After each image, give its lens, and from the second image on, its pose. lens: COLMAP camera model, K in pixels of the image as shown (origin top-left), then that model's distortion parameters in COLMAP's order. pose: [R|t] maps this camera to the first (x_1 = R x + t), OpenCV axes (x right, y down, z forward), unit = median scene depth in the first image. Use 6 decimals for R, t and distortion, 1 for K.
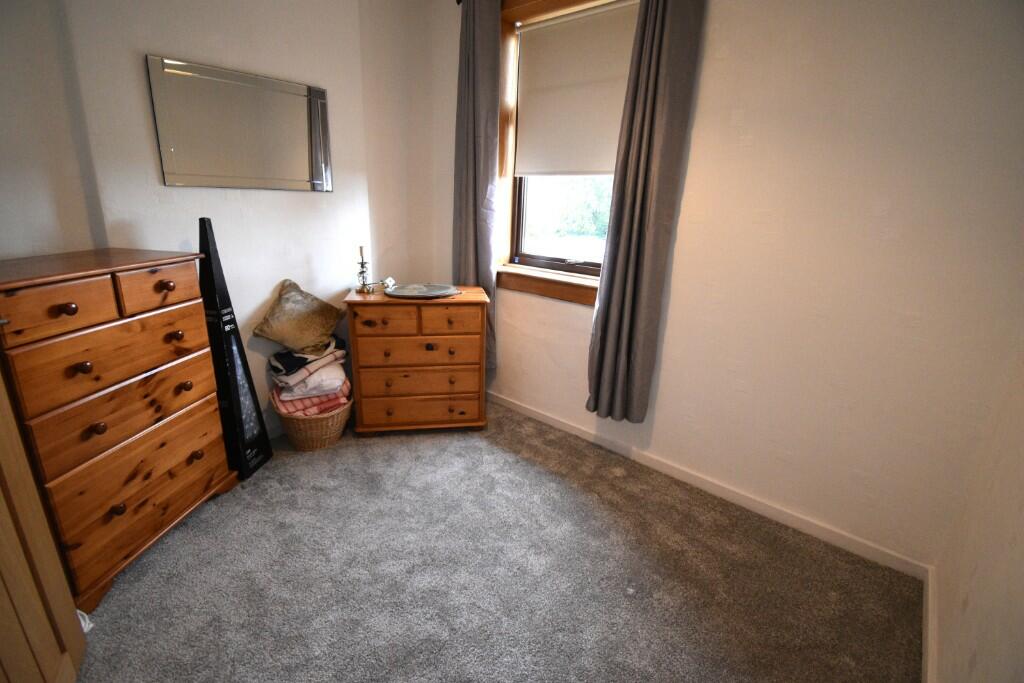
lens RADIAL K [[453.2, 0, 513.8], [0, 453.2, 342.5], [0, 0, 1]] dist [0.018669, -0.024748]
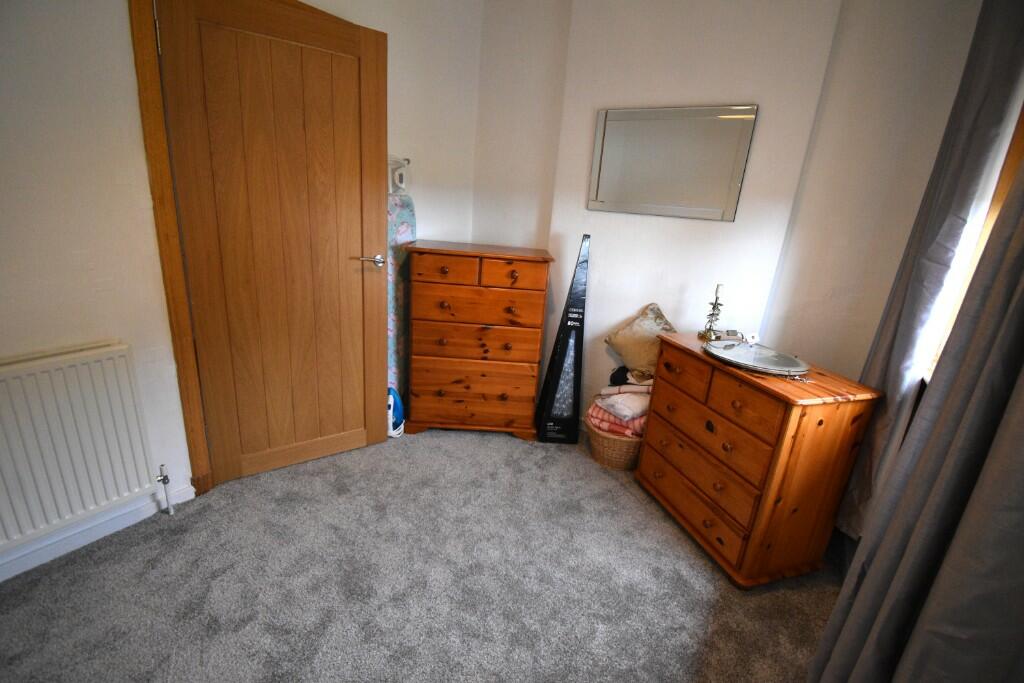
lens RADIAL K [[453.2, 0, 513.8], [0, 453.2, 342.5], [0, 0, 1]] dist [0.018669, -0.024748]
pose [[0.134209, 0.270147, -0.953419, 0.495326], [-0.363358, 0.908526, 0.206278, -0.169774], [0.921932, 0.318748, 0.220092, 0.567508]]
